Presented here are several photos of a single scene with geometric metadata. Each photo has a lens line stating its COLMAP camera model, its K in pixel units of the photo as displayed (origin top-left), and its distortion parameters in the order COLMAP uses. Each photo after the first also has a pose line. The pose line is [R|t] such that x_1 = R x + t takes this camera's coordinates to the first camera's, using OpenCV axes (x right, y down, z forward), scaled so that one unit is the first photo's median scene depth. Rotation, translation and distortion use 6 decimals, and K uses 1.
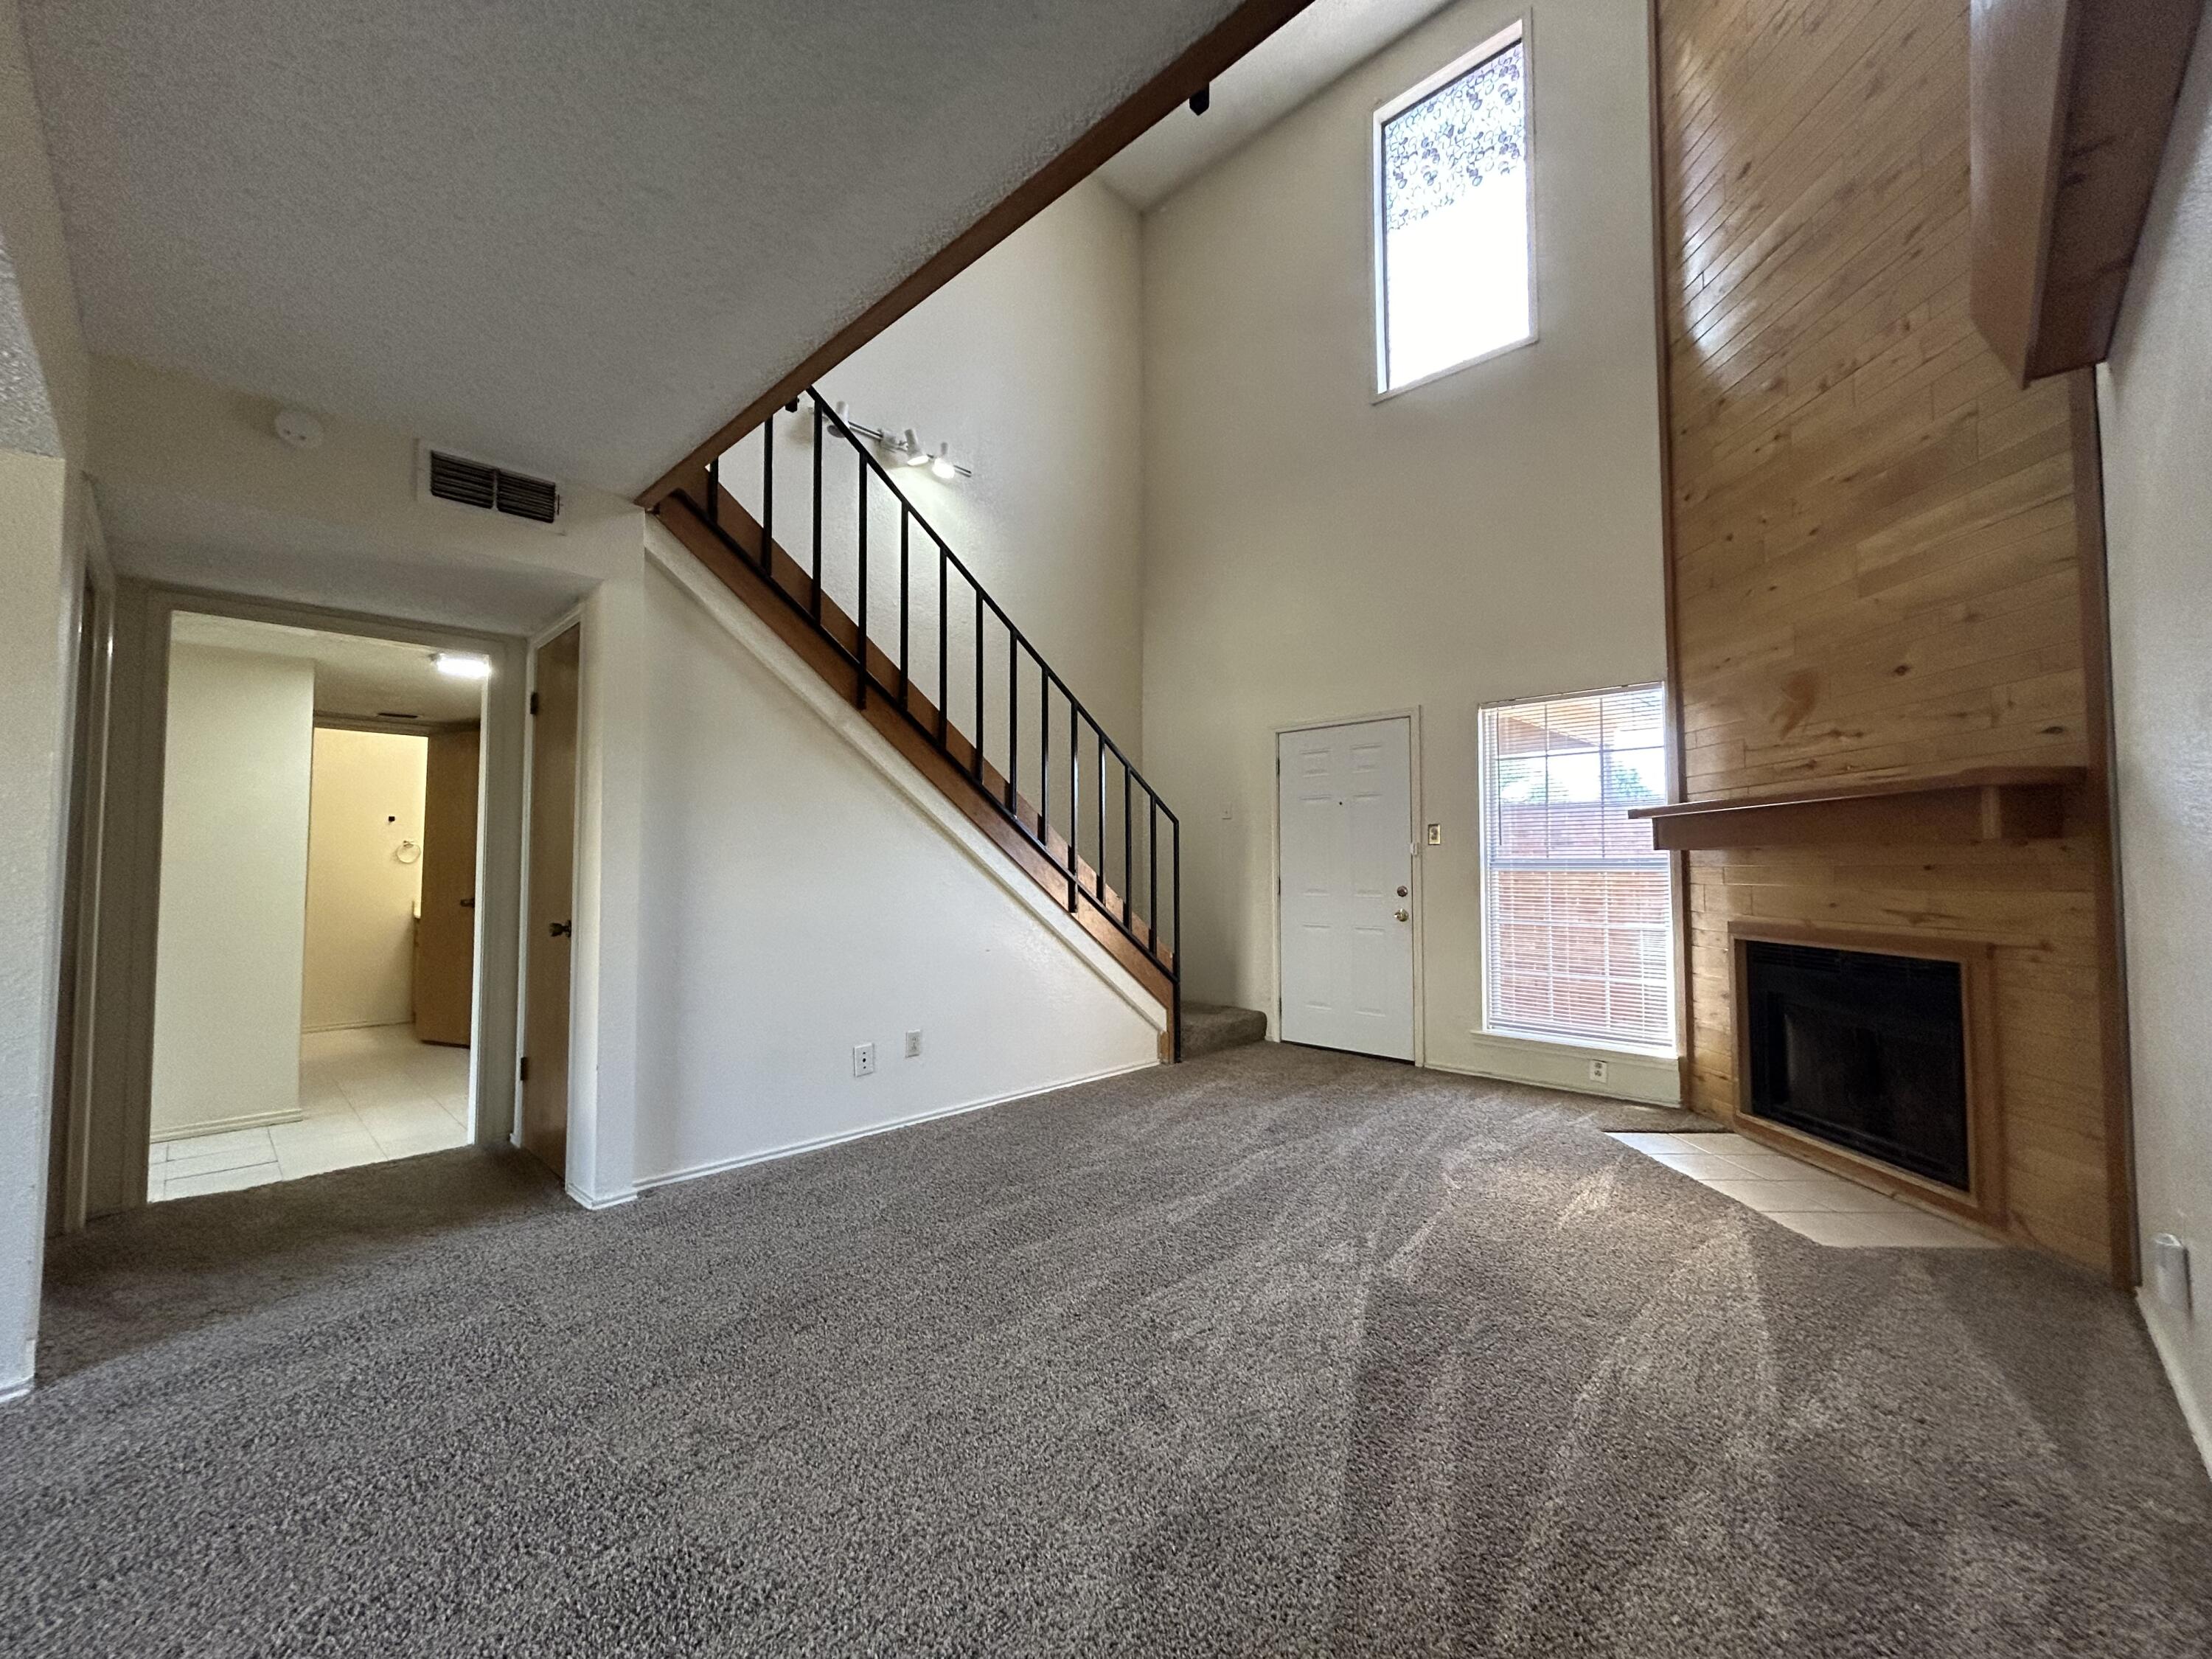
lens RADIAL K [[893.5, 0, 1112.9], [0, 893.5, 823.5], [0, 0, 1]] dist [0.001254, 0.000130]
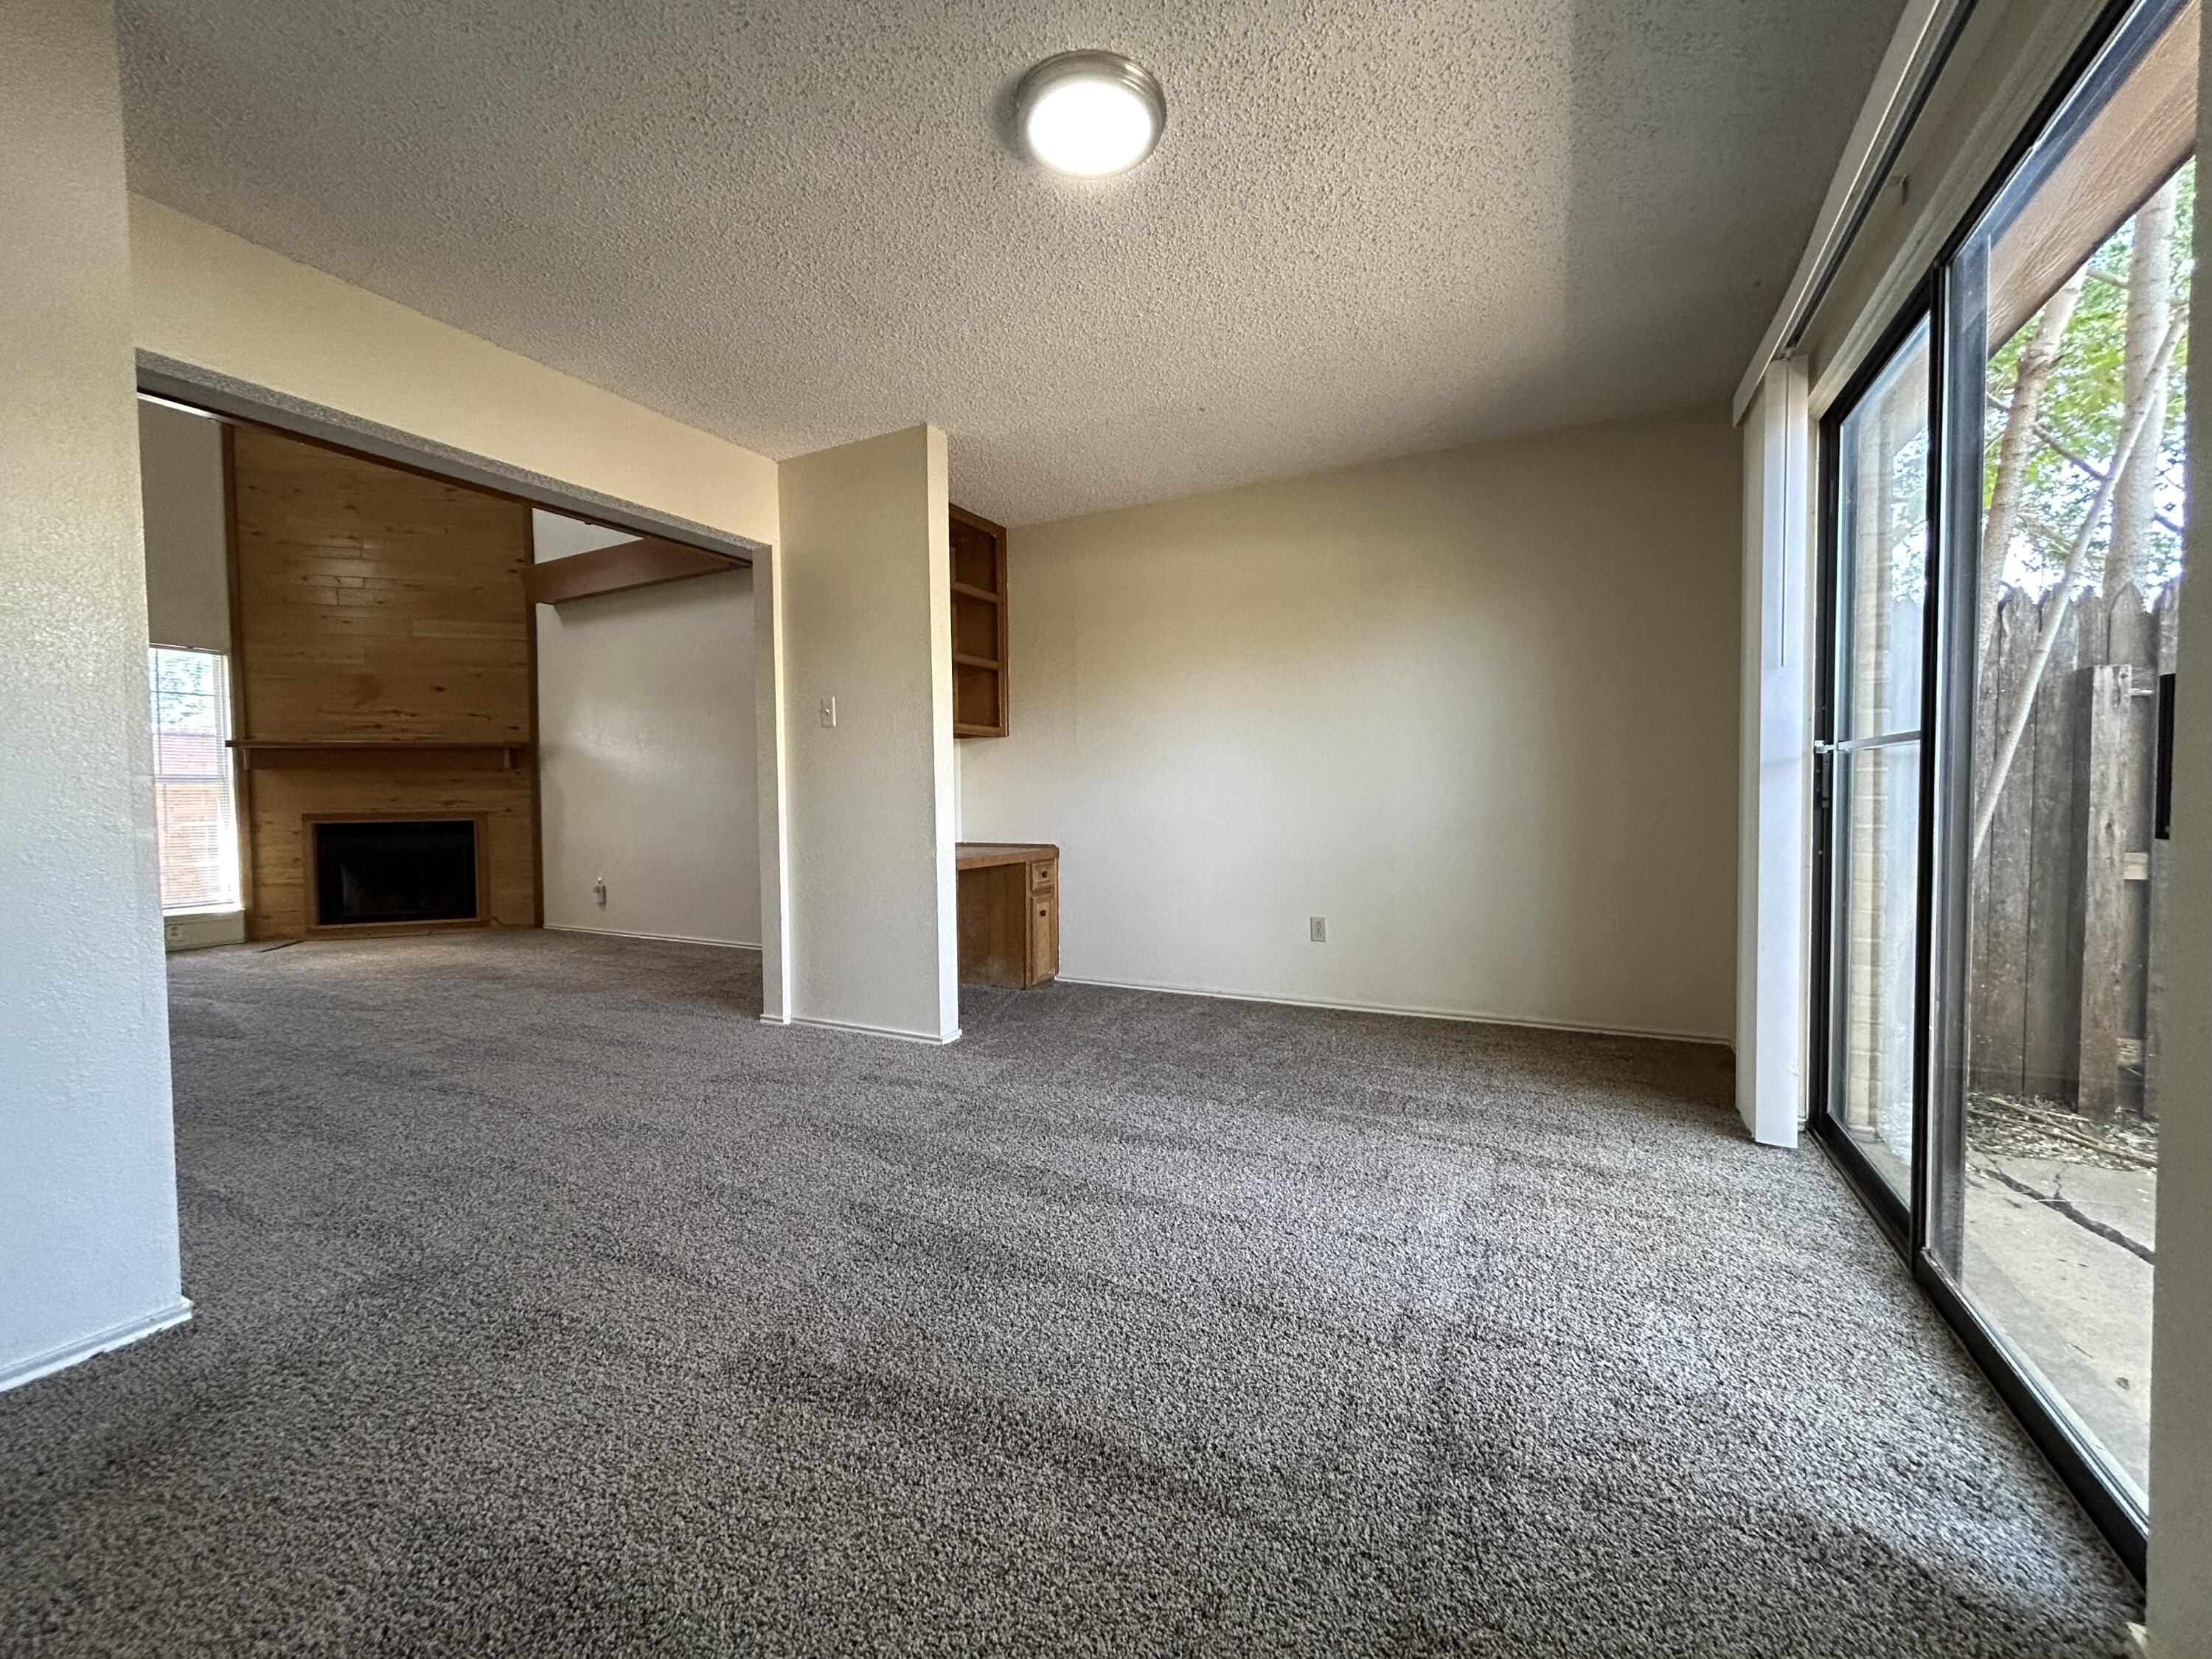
lens RADIAL K [[893.5, 0, 1107.1], [0, 893.5, 832.2], [0, 0, 1]] dist [0.001254, 0.000130]
pose [[-0.287178, -0.029666, 0.957418, -1.019759], [-0.035102, 0.999175, 0.020431, 0.045383], [-0.957234, -0.027740, -0.287982, 0.044252]]
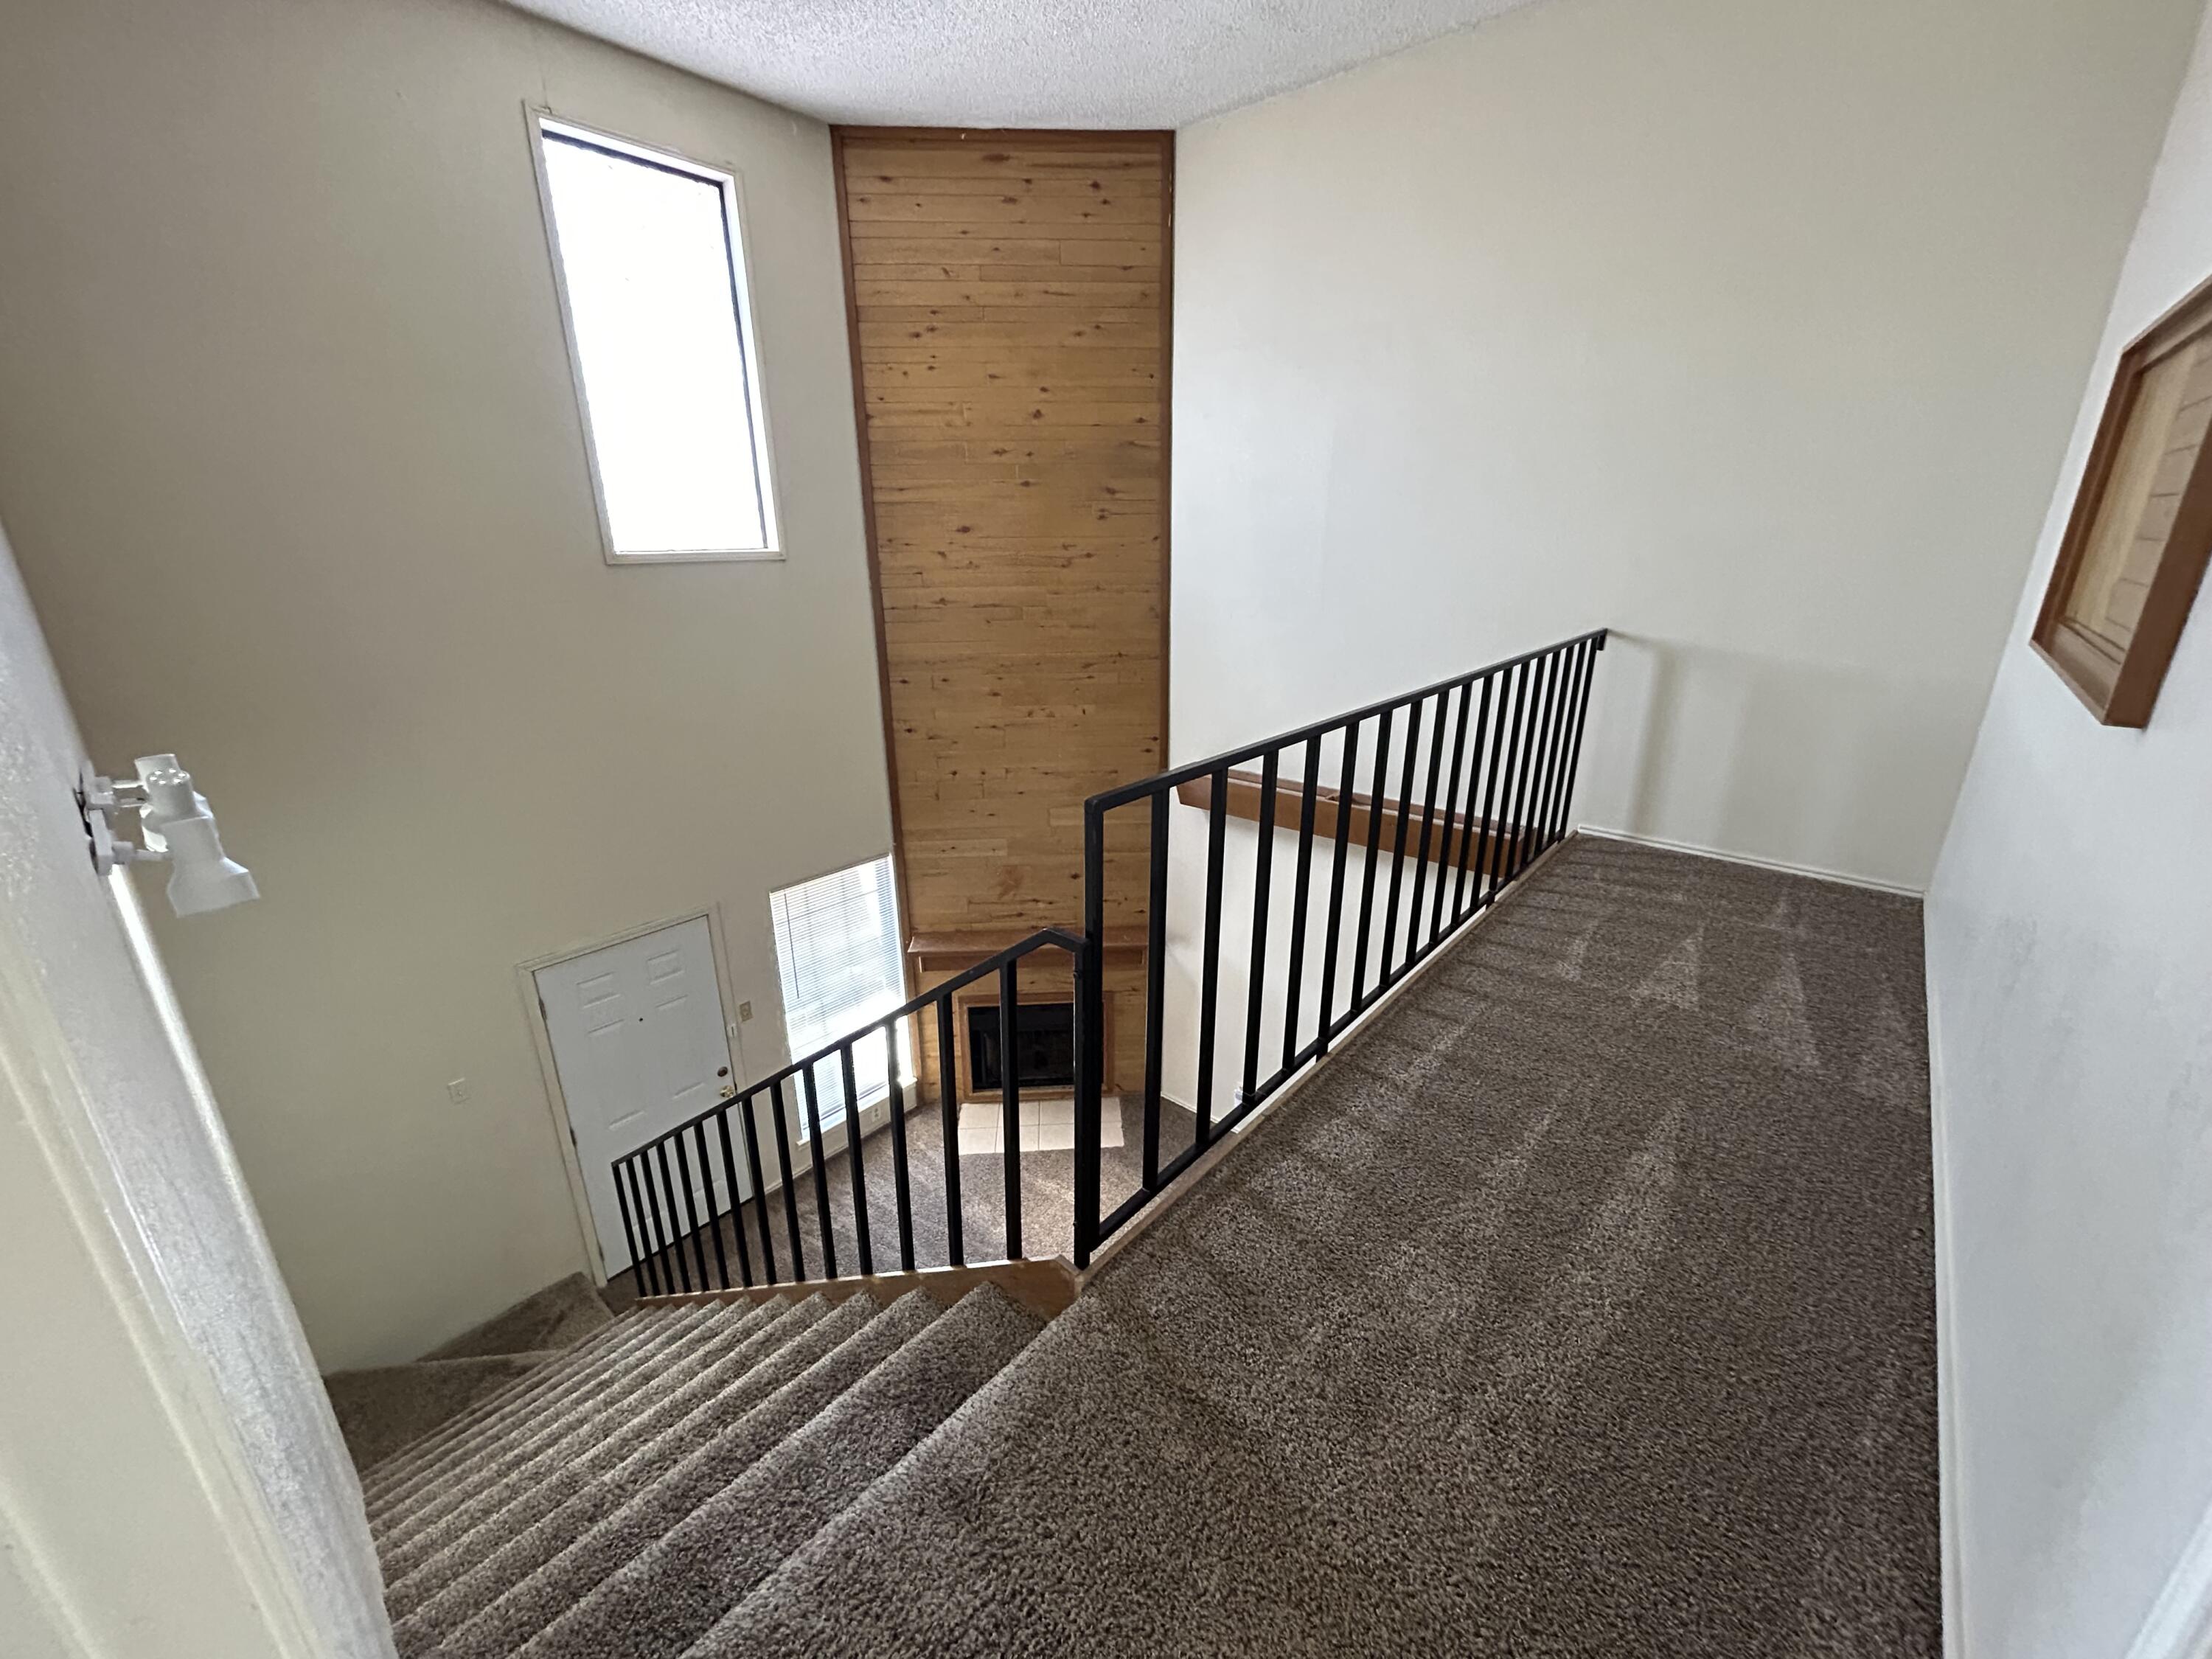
lens RADIAL K [[893.5, 0, 1098.4], [0, 893.5, 838.0], [0, 0, 1]] dist [0.001254, 0.000130]
pose [[-0.040961, -0.324101, 0.945135, -0.619706], [-0.037969, 0.945751, 0.322667, -0.558302], [-0.998439, -0.022669, -0.051045, 0.647261]]
